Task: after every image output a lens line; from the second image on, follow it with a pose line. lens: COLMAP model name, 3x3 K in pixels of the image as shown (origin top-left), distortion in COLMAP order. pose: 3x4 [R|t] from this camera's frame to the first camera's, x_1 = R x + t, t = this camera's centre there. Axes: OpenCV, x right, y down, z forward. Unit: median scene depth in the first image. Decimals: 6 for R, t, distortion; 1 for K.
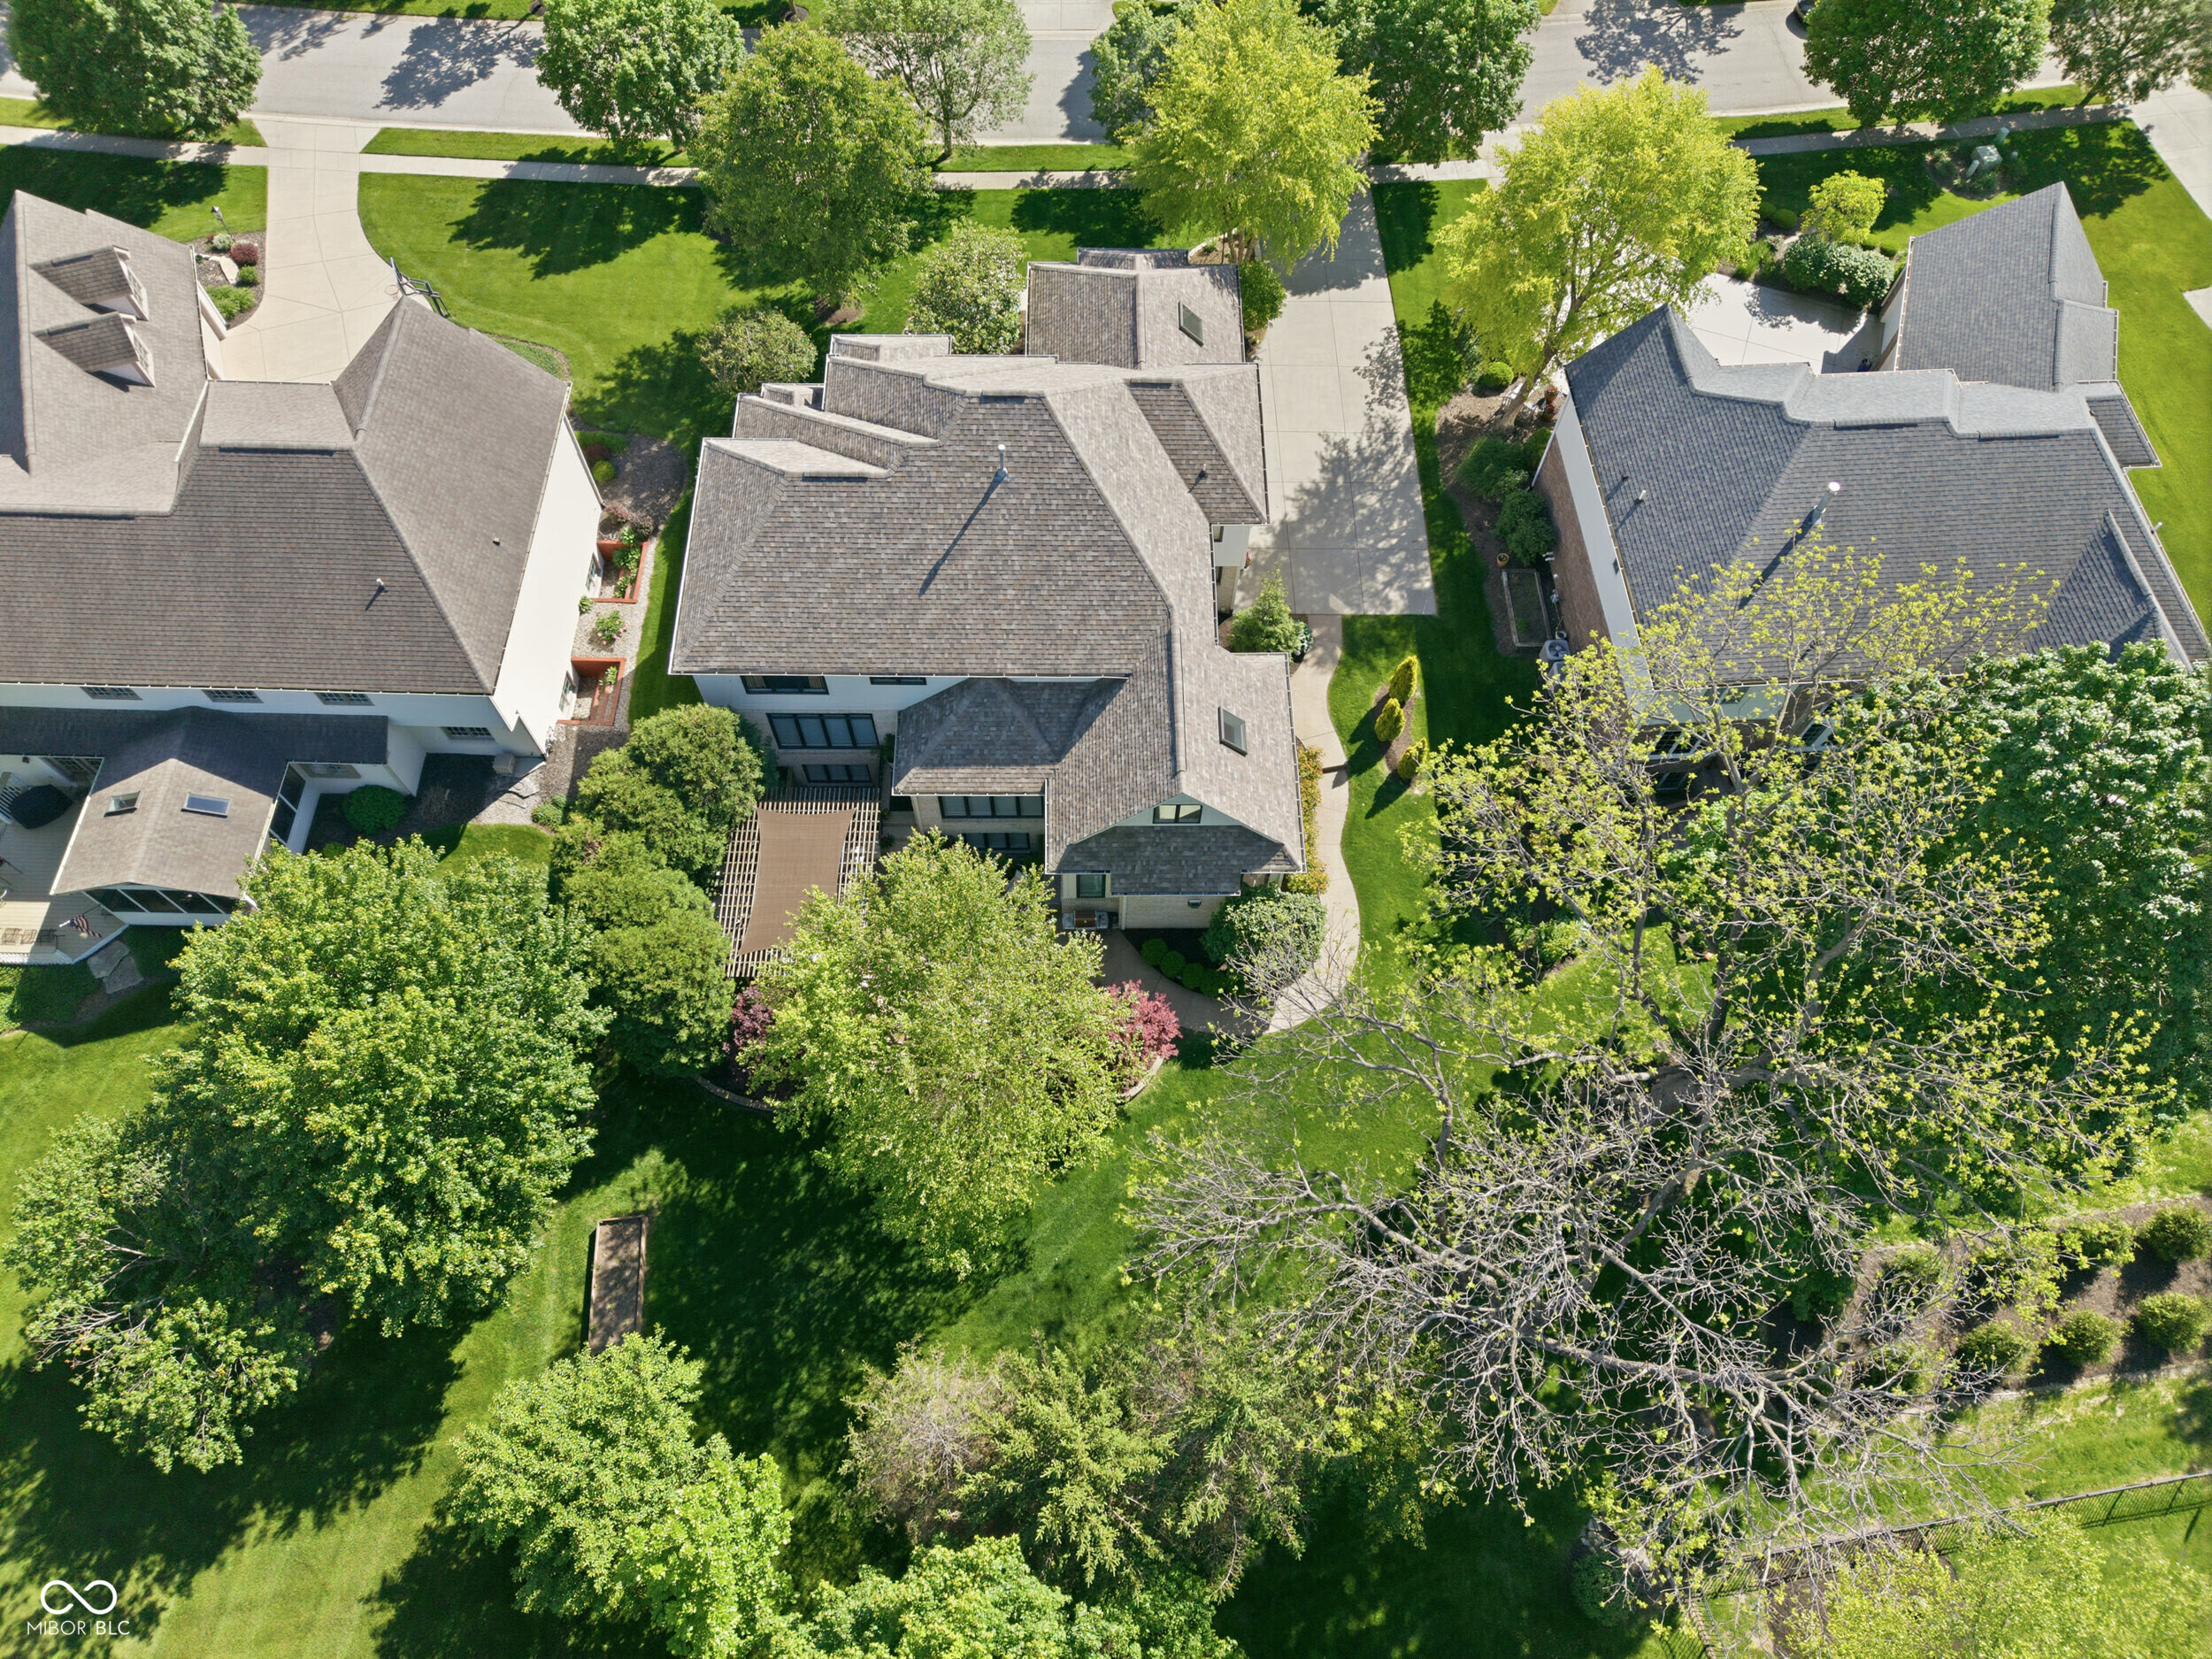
lens RADIAL K [[1546.6, 0, 1106.0], [0, 1546.6, 829.5], [0, 0, 1]] dist [0.036543, -0.037563]
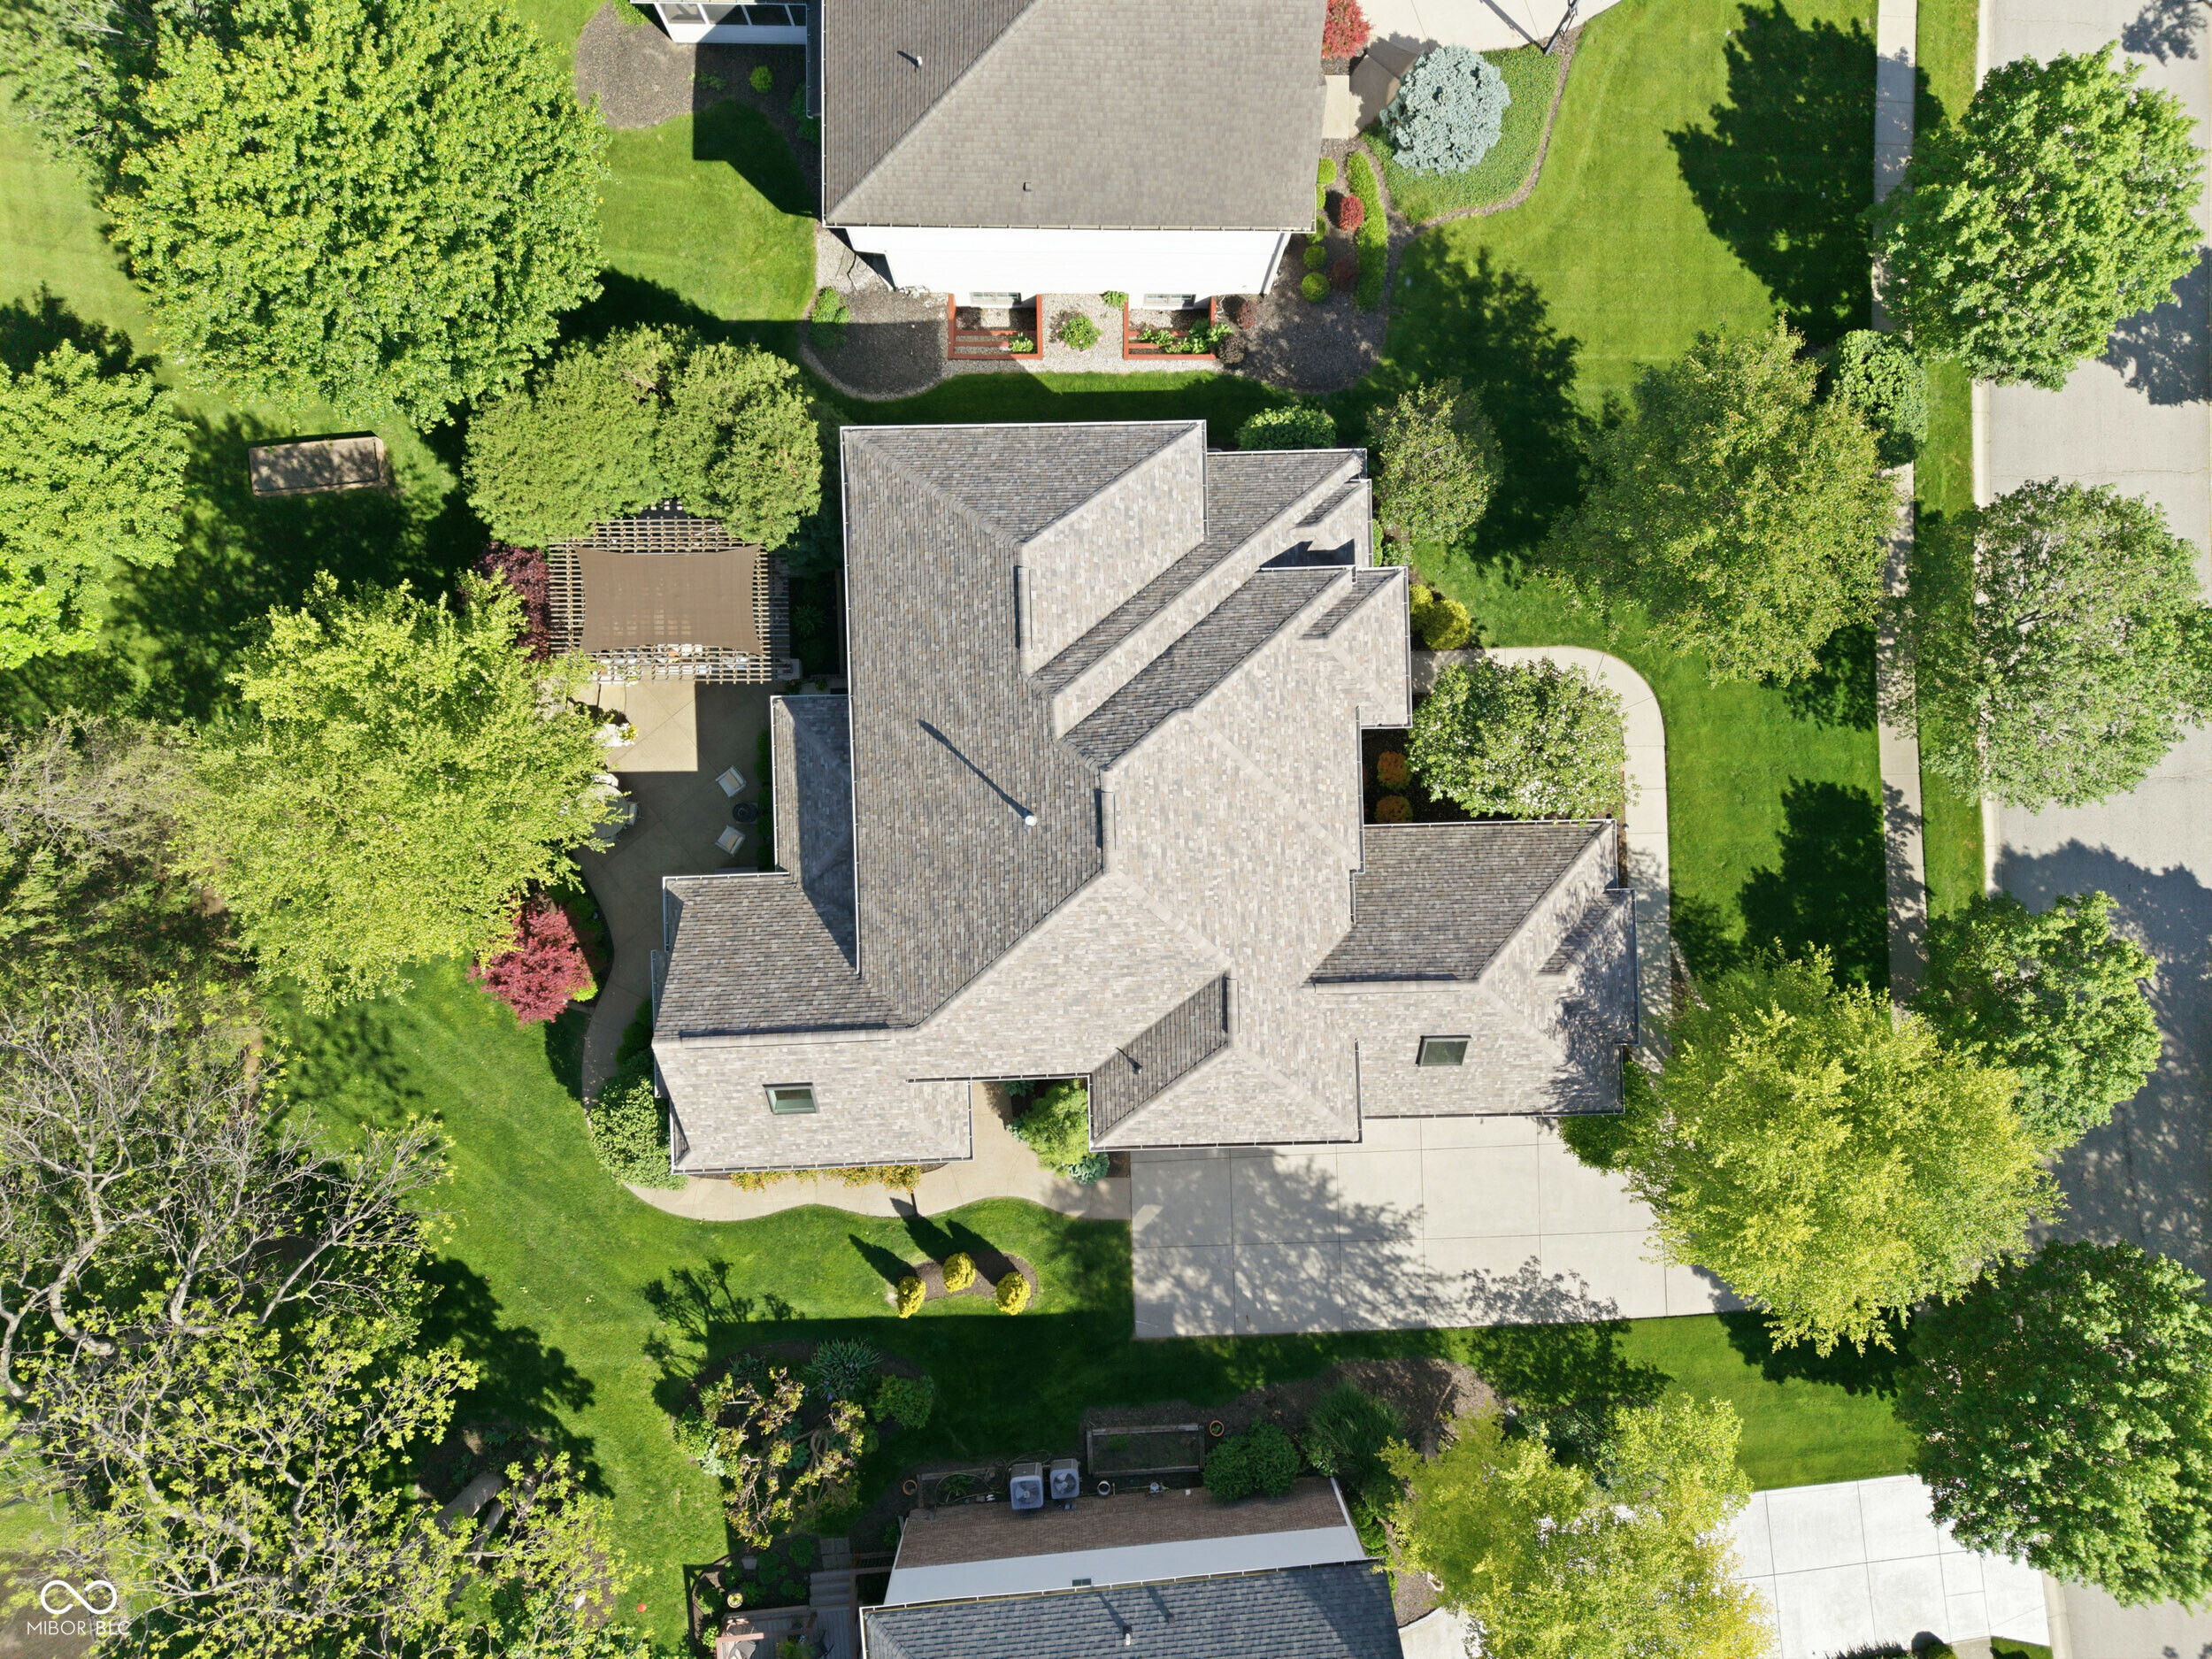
lens RADIAL K [[1546.6, 0, 1106.0], [0, 1546.6, 829.5], [0, 0, 1]] dist [0.036543, -0.037563]
pose [[0.019733, 0.999579, -0.021265, -0.036641], [-0.889447, 0.027264, 0.456225, -0.508444], [0.456613, 0.009912, 0.889610, 0.269361]]
